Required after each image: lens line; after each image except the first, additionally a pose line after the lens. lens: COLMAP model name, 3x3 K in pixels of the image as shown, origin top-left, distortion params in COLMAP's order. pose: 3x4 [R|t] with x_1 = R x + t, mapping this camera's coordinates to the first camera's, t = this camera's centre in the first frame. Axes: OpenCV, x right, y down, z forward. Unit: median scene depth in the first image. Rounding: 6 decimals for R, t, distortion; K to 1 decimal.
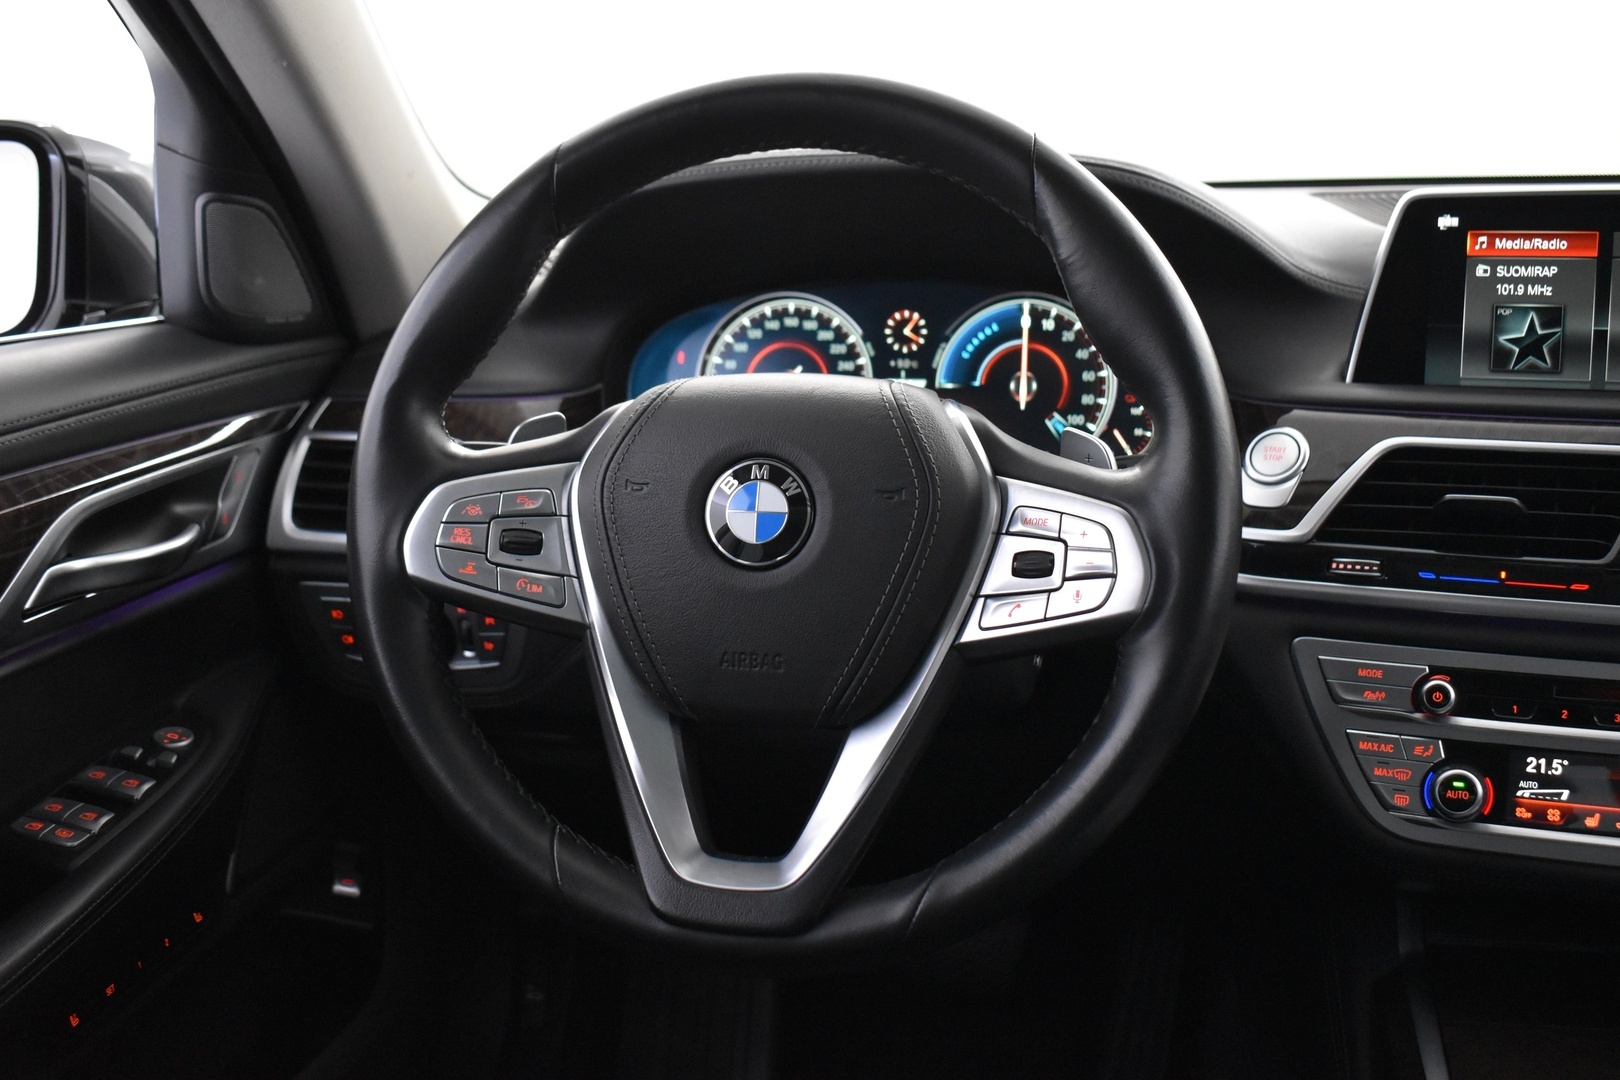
lens RADIAL K [[1812.1, 0, 810.6], [0, 1812.1, 542.1], [0, 0, 1]] dist [-0.069736, 0.000000]
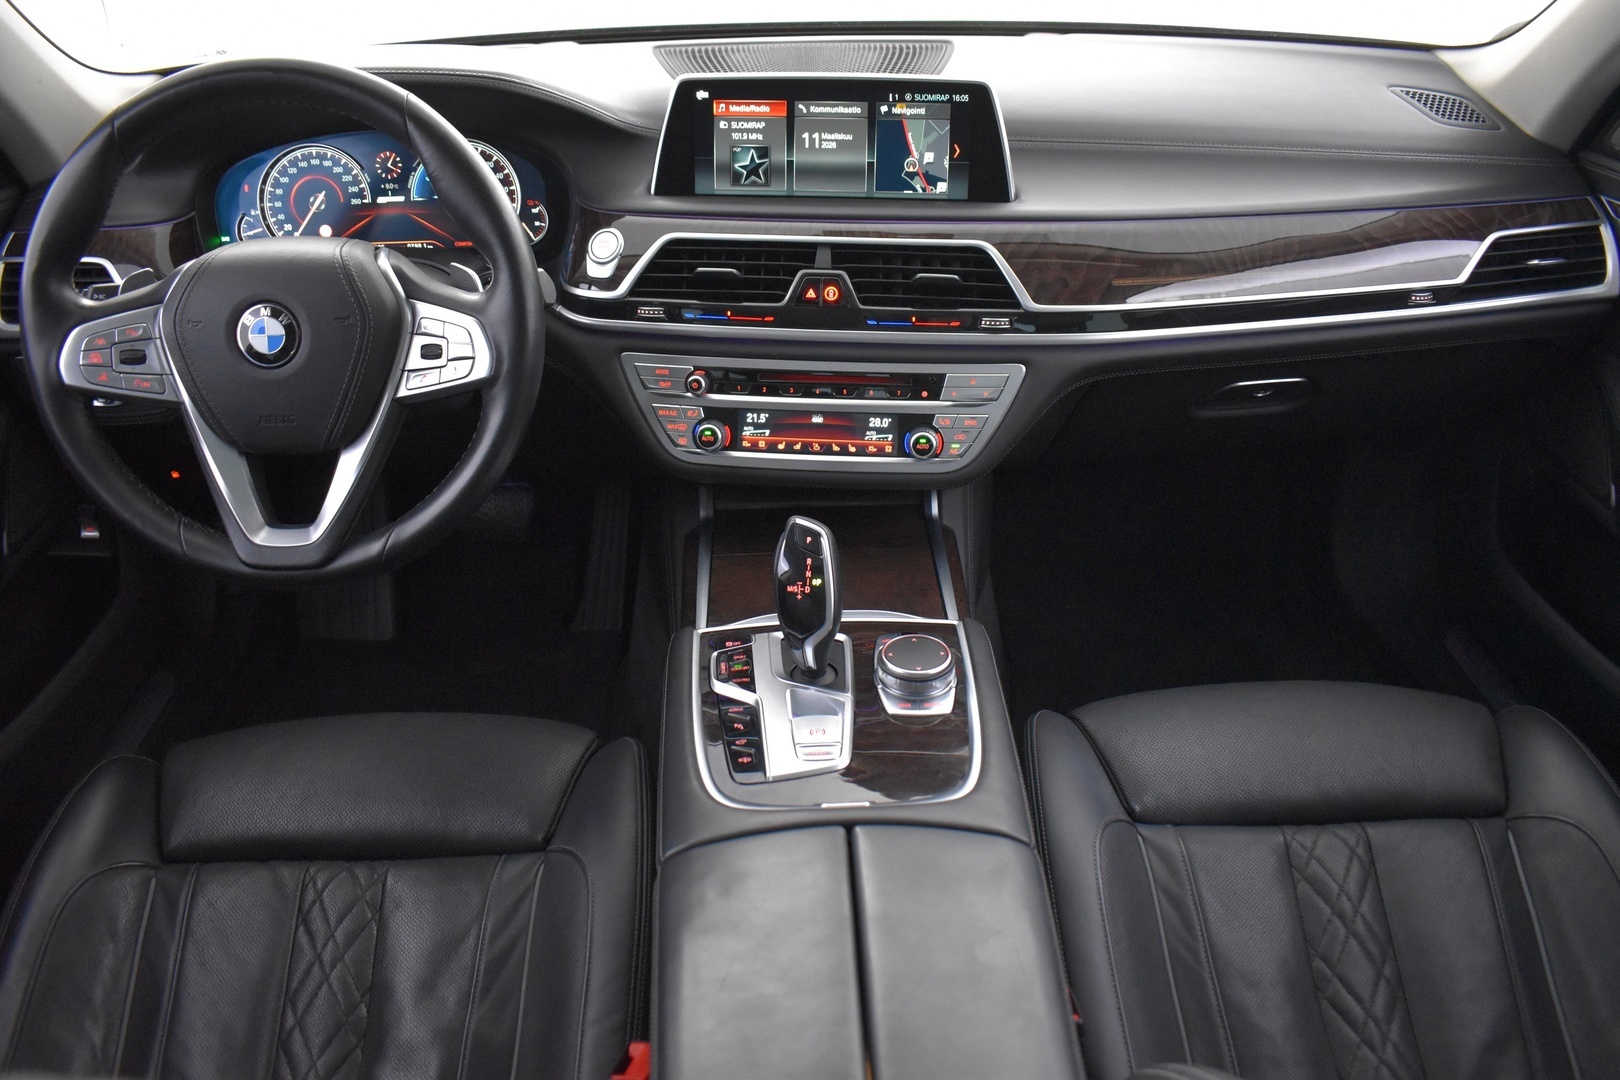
lens RADIAL K [[1258.2, 0, 809.7], [0, 1258.2, 540.5], [0, 0, 1]] dist [-0.092038, 0.014487]
pose [[0.965779, -0.113695, 0.233117, 0.149631], [0.040763, 0.954167, 0.296485, -0.135417], [-0.256141, -0.276836, 0.926150, -0.242959]]
